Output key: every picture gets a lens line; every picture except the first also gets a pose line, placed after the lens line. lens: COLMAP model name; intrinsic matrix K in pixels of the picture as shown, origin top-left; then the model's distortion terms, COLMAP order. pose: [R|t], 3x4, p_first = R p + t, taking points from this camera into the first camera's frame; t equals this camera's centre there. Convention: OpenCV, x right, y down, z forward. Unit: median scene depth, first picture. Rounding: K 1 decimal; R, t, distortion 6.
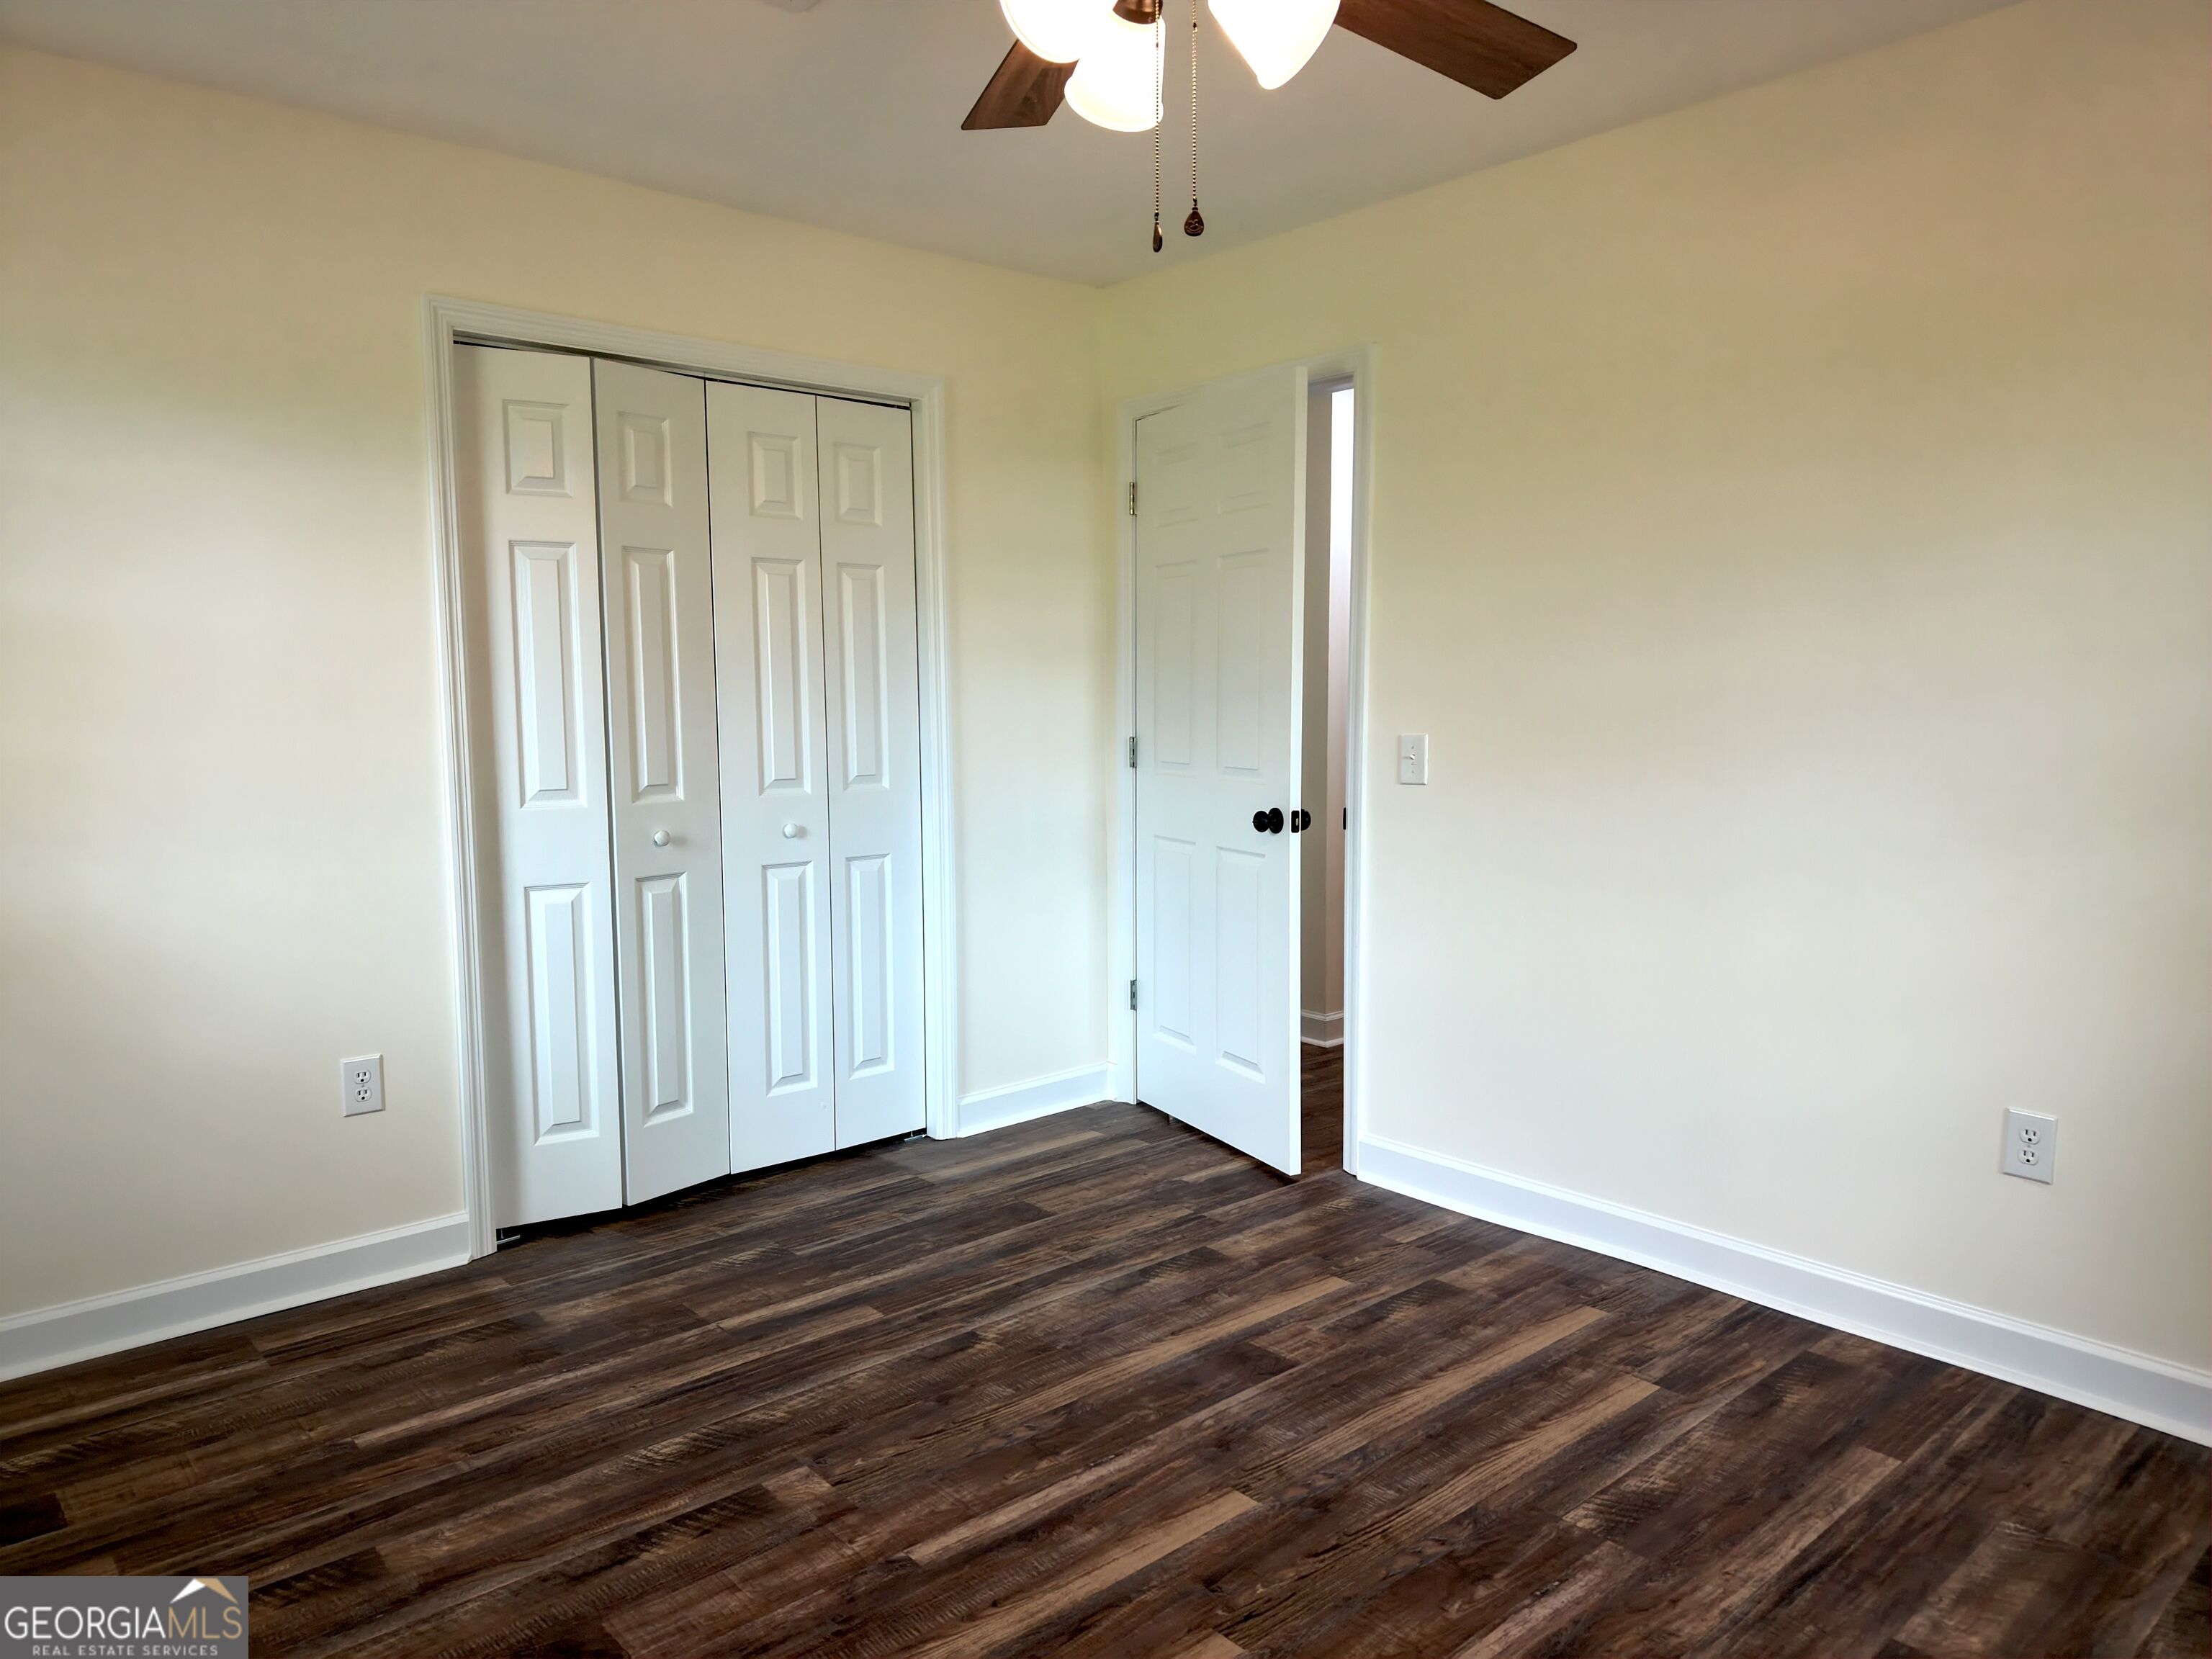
lens RADIAL K [[1490.8, 0, 1097.5], [0, 1490.8, 828.4], [0, 0, 1]] dist [0.010200, -0.010388]
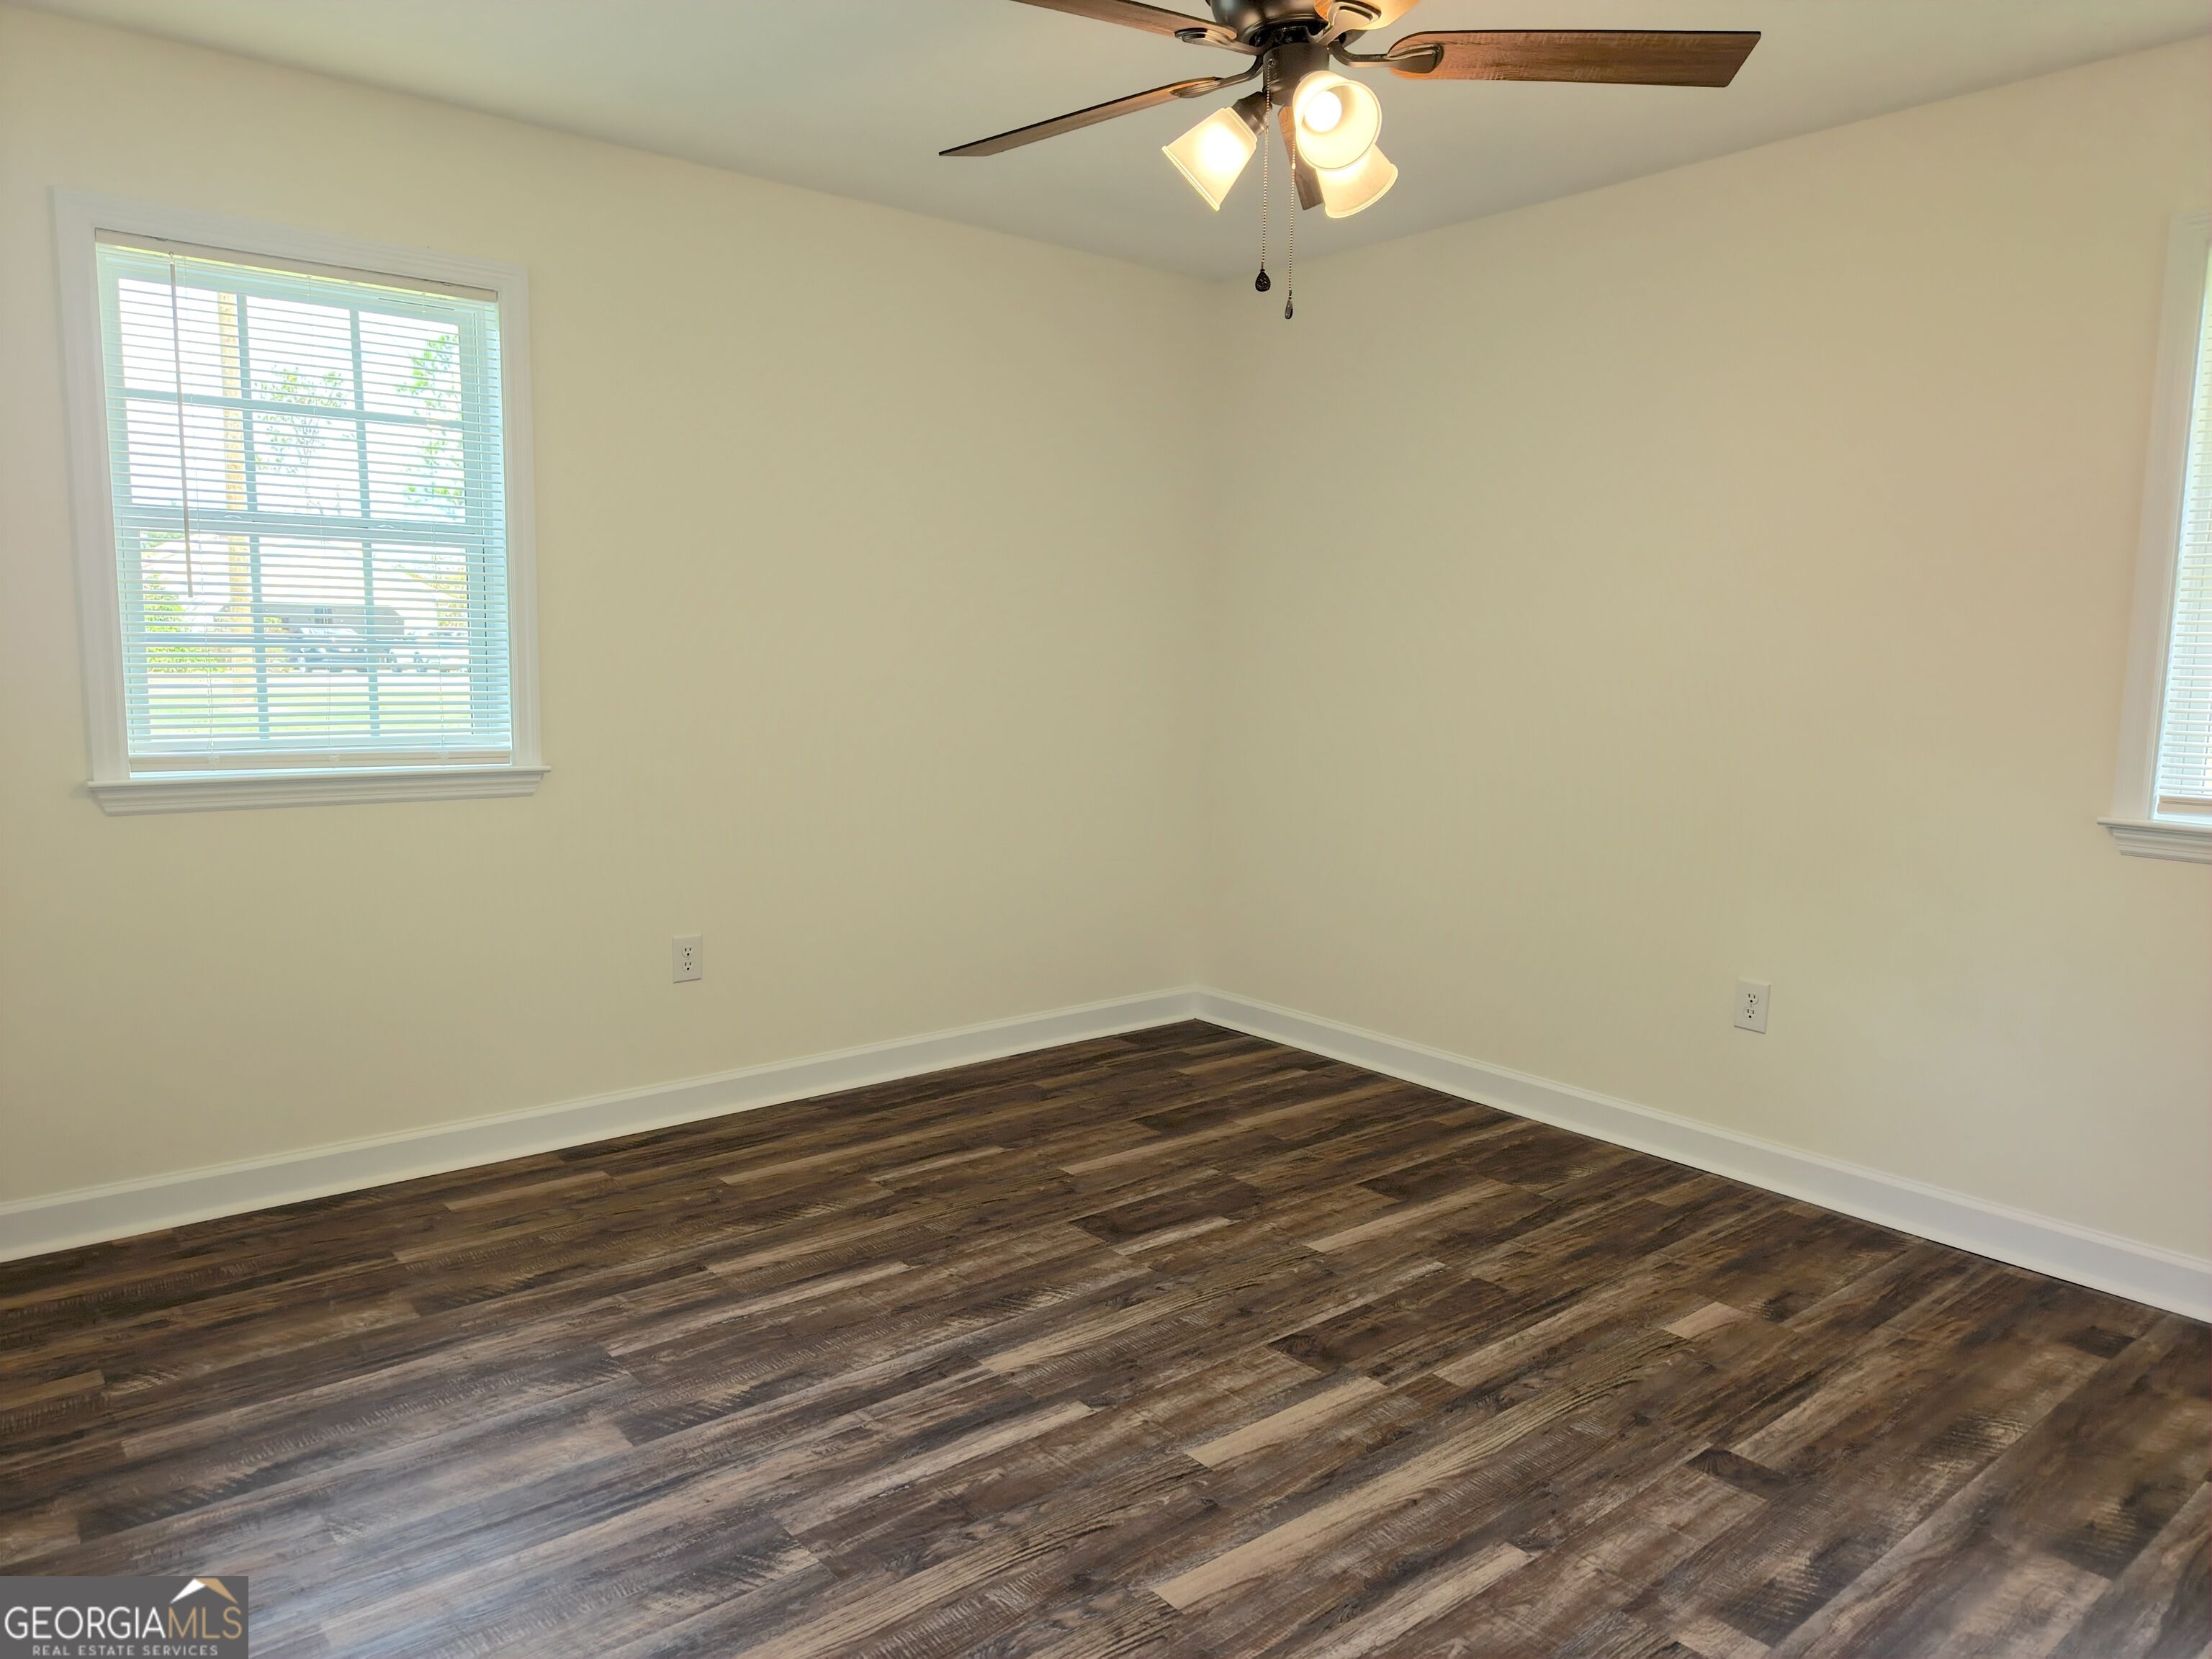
lens RADIAL K [[1490.8, 0, 1101.6], [0, 1490.8, 835.0], [0, 0, 1]] dist [0.010200, -0.010388]
pose [[-0.999612, -0.014746, 0.023633, 0.099203], [-0.009297, 0.976355, 0.215973, -0.127894], [-0.026259, 0.215670, -0.976113, 1.405707]]
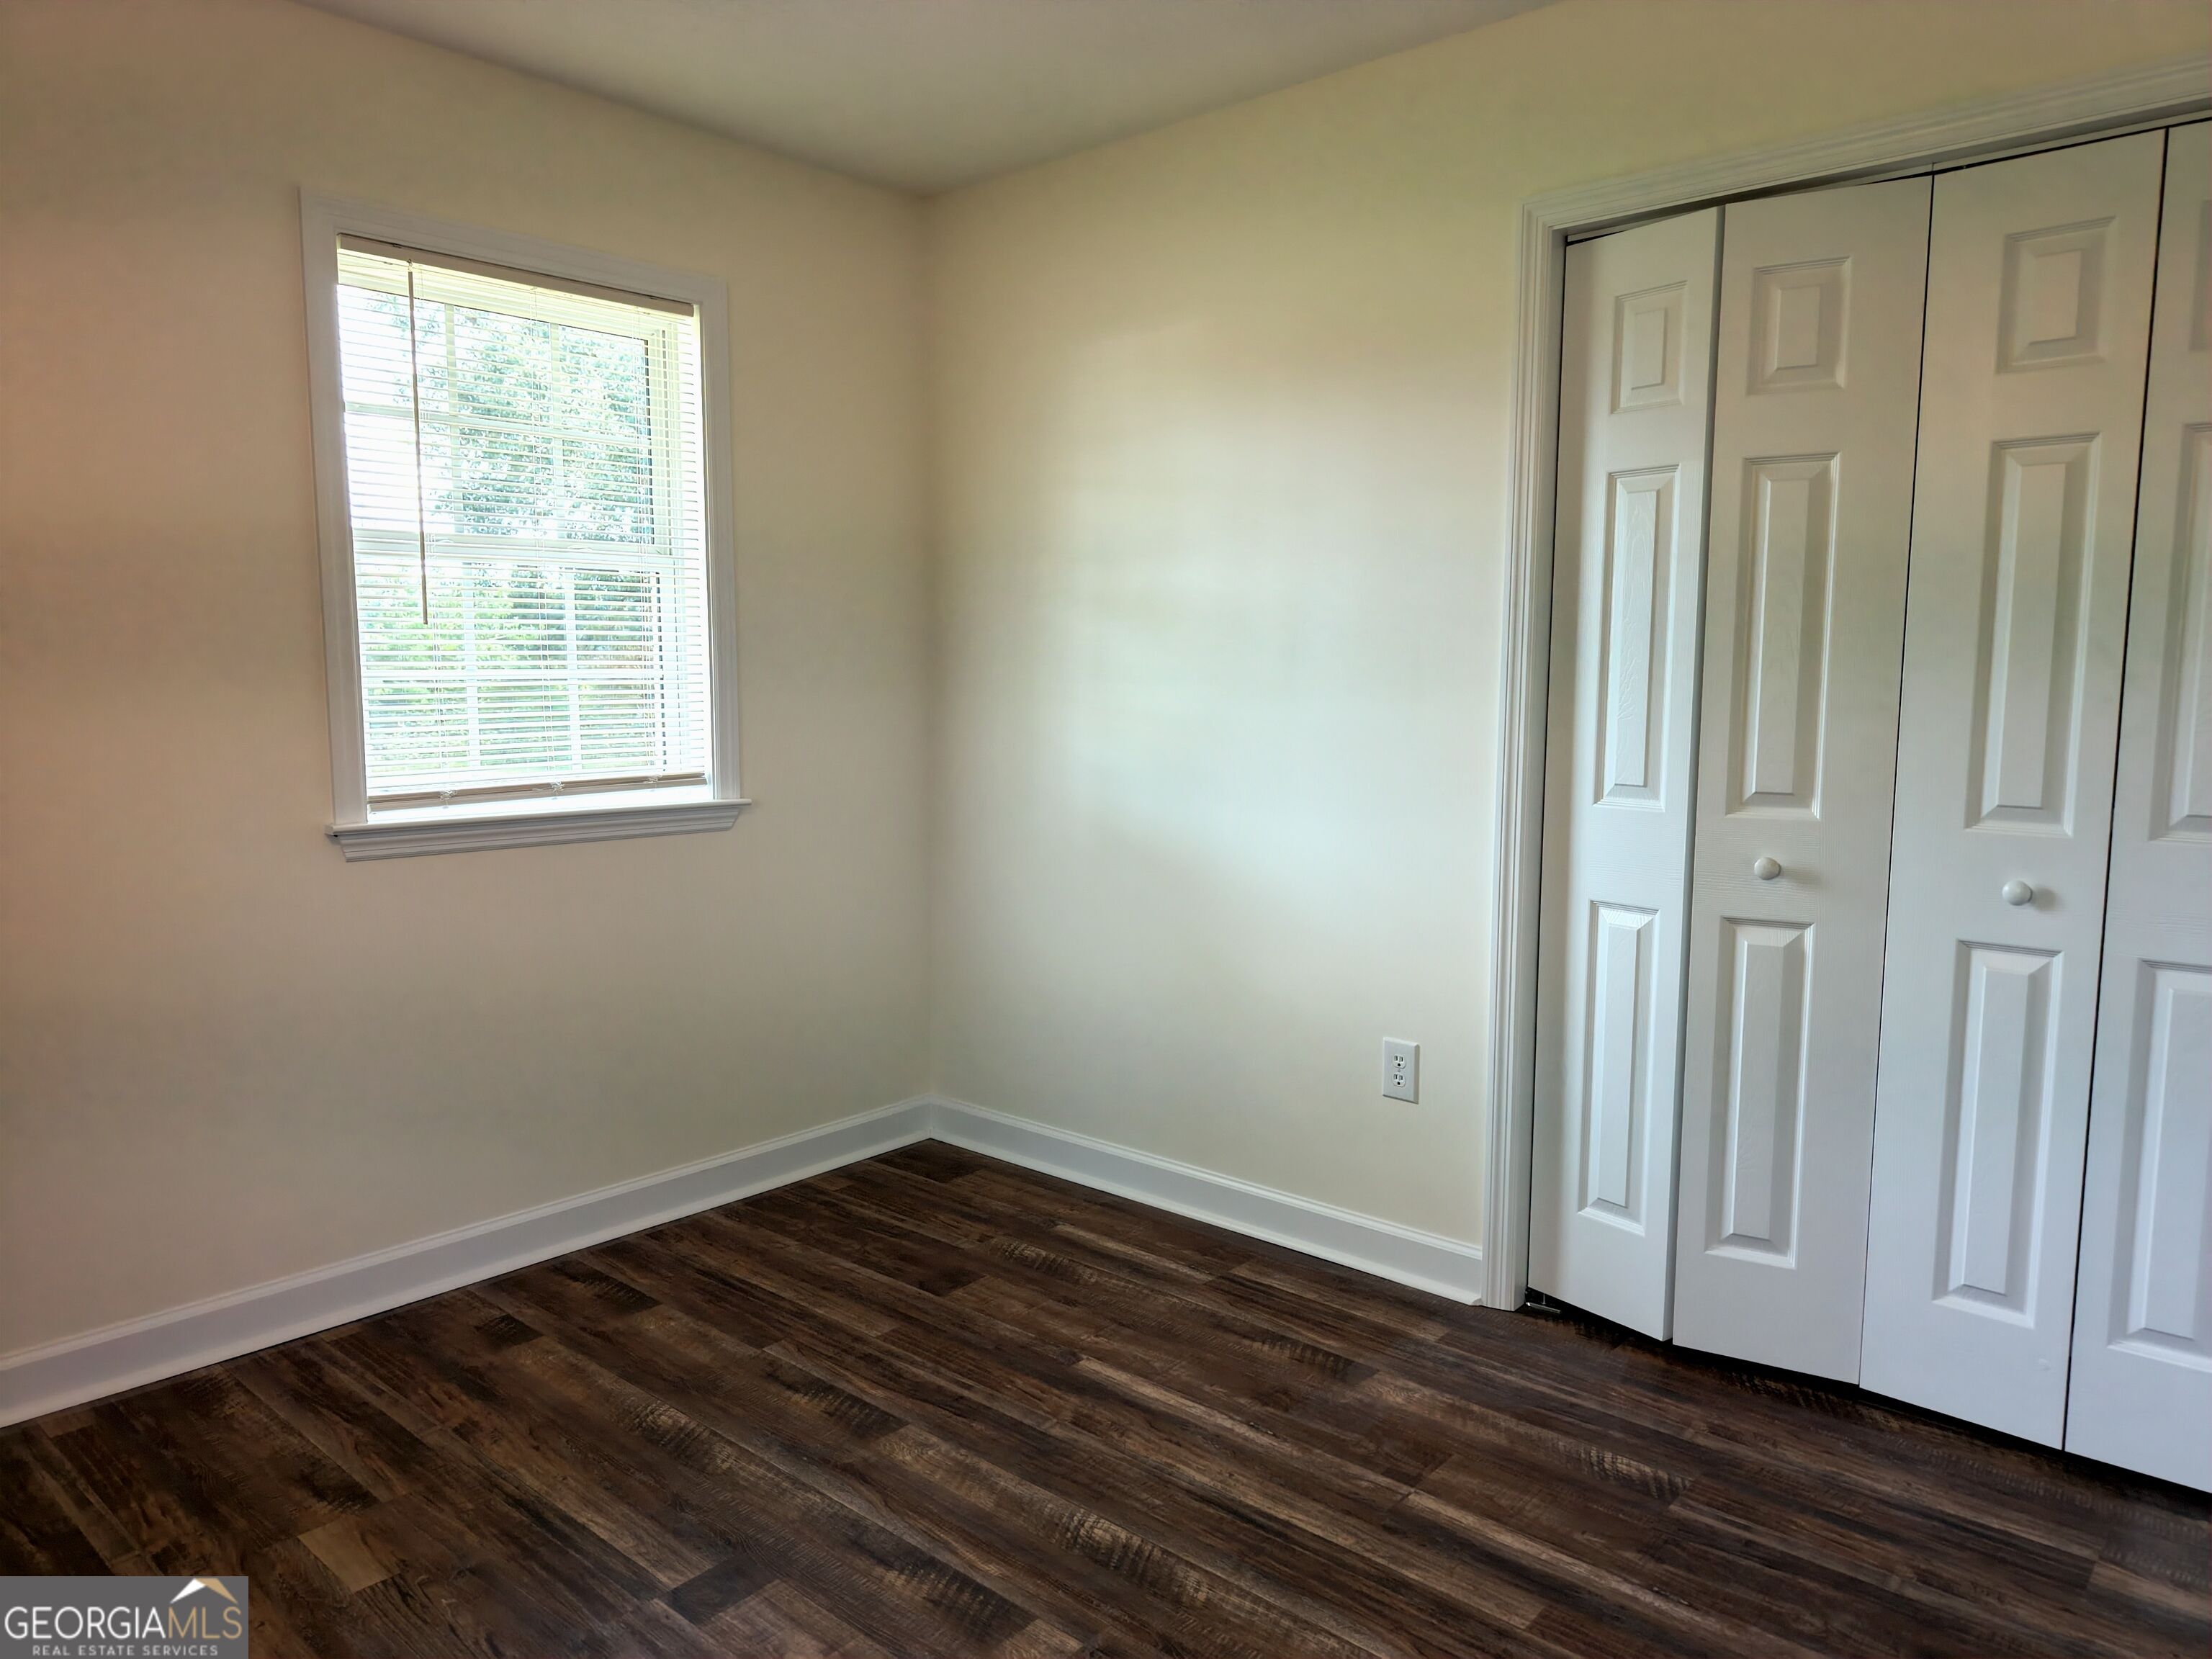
lens RADIAL K [[1490.8, 0, 1101.5], [0, 1490.8, 822.4], [0, 0, 1]] dist [0.010200, -0.010388]
pose [[0.126987, 0.110664, -0.985712, 0.452010], [-0.094763, 0.990565, 0.099000, -0.068739], [0.987367, 0.080838, 0.136276, 0.734814]]
